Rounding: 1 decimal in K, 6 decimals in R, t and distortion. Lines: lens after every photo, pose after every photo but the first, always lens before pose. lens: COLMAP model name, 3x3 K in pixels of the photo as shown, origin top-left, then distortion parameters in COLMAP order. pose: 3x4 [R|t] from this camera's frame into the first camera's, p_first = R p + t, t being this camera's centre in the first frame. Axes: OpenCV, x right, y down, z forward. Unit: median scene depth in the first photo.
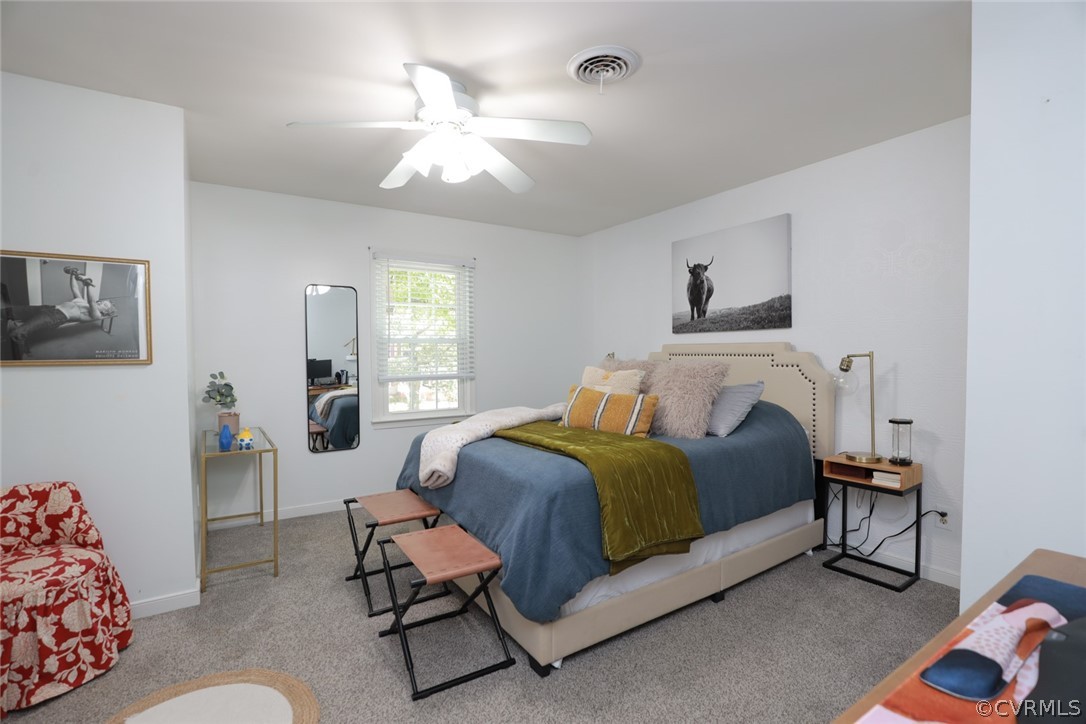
lens RADIAL K [[496.8, 0, 543.0], [0, 496.8, 368.0], [0, 0, 1]] dist [-0.030450, 0.001106]
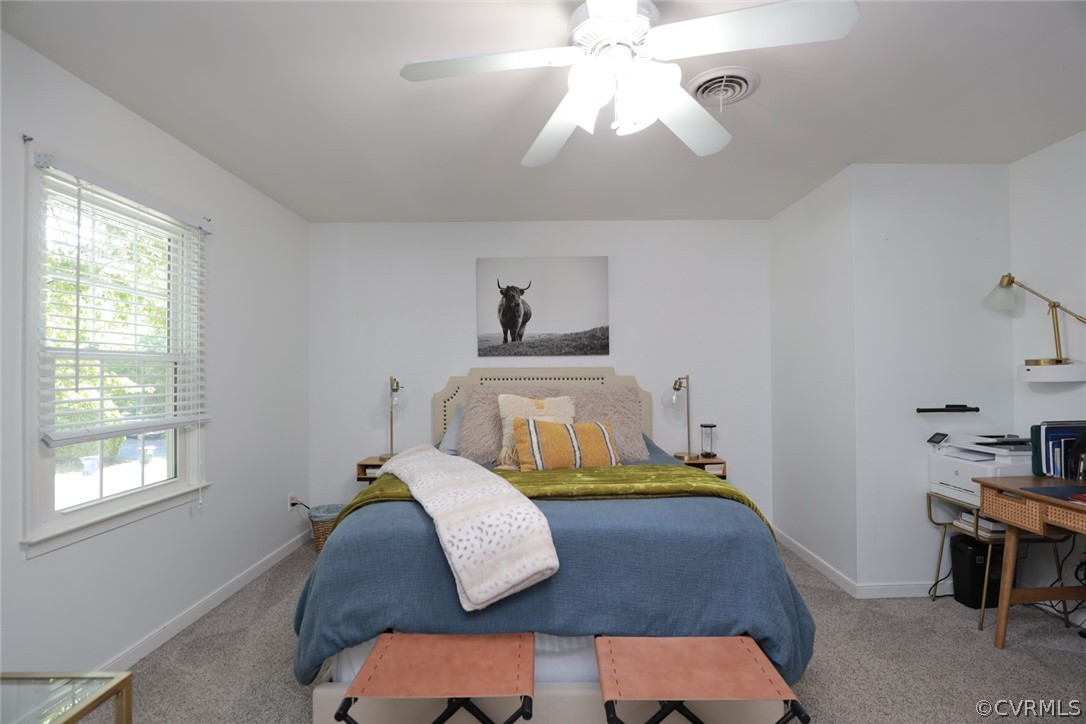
lens RADIAL K [[496.8, 0, 543.0], [0, 496.8, 368.0], [0, 0, 1]] dist [-0.030450, 0.001106]
pose [[0.550606, 0.008423, 0.834723, -0.526391], [0.030164, 0.999095, -0.029978, -0.019400], [-0.834220, 0.041685, 0.549854, 0.464774]]
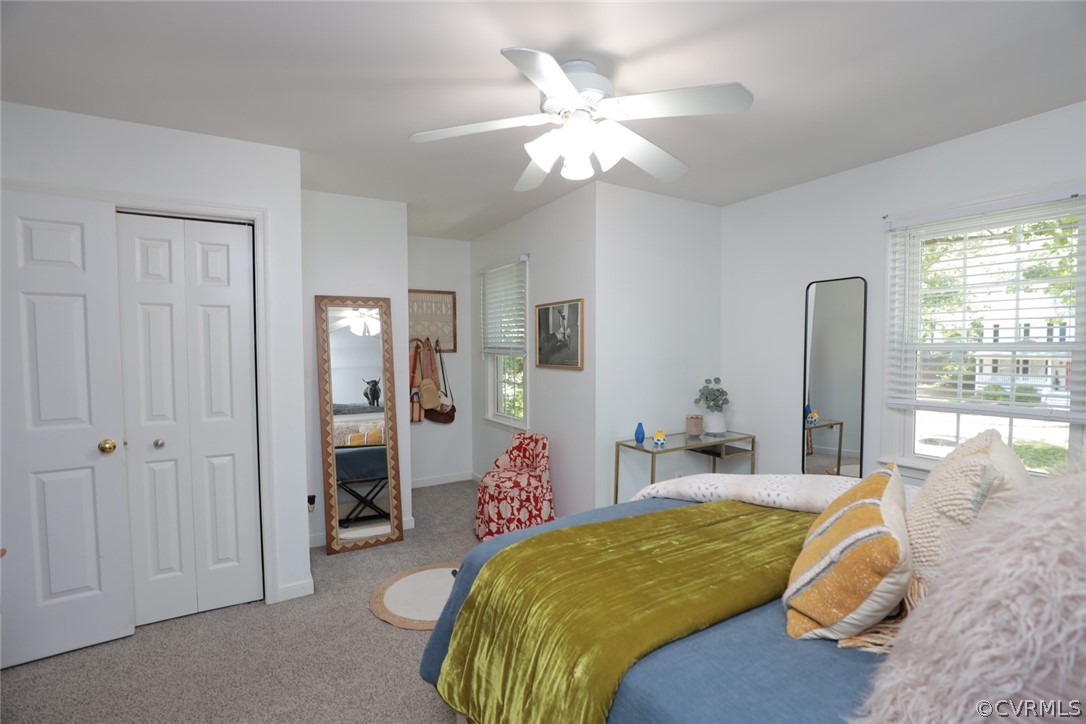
lens RADIAL K [[496.8, 0, 543.0], [0, 496.8, 368.0], [0, 0, 1]] dist [-0.030450, 0.001106]
pose [[-0.044030, 0.051448, -0.997705, 0.441107], [-0.026048, 0.998274, 0.052627, -0.058849], [0.998691, 0.028305, -0.042614, 0.625619]]
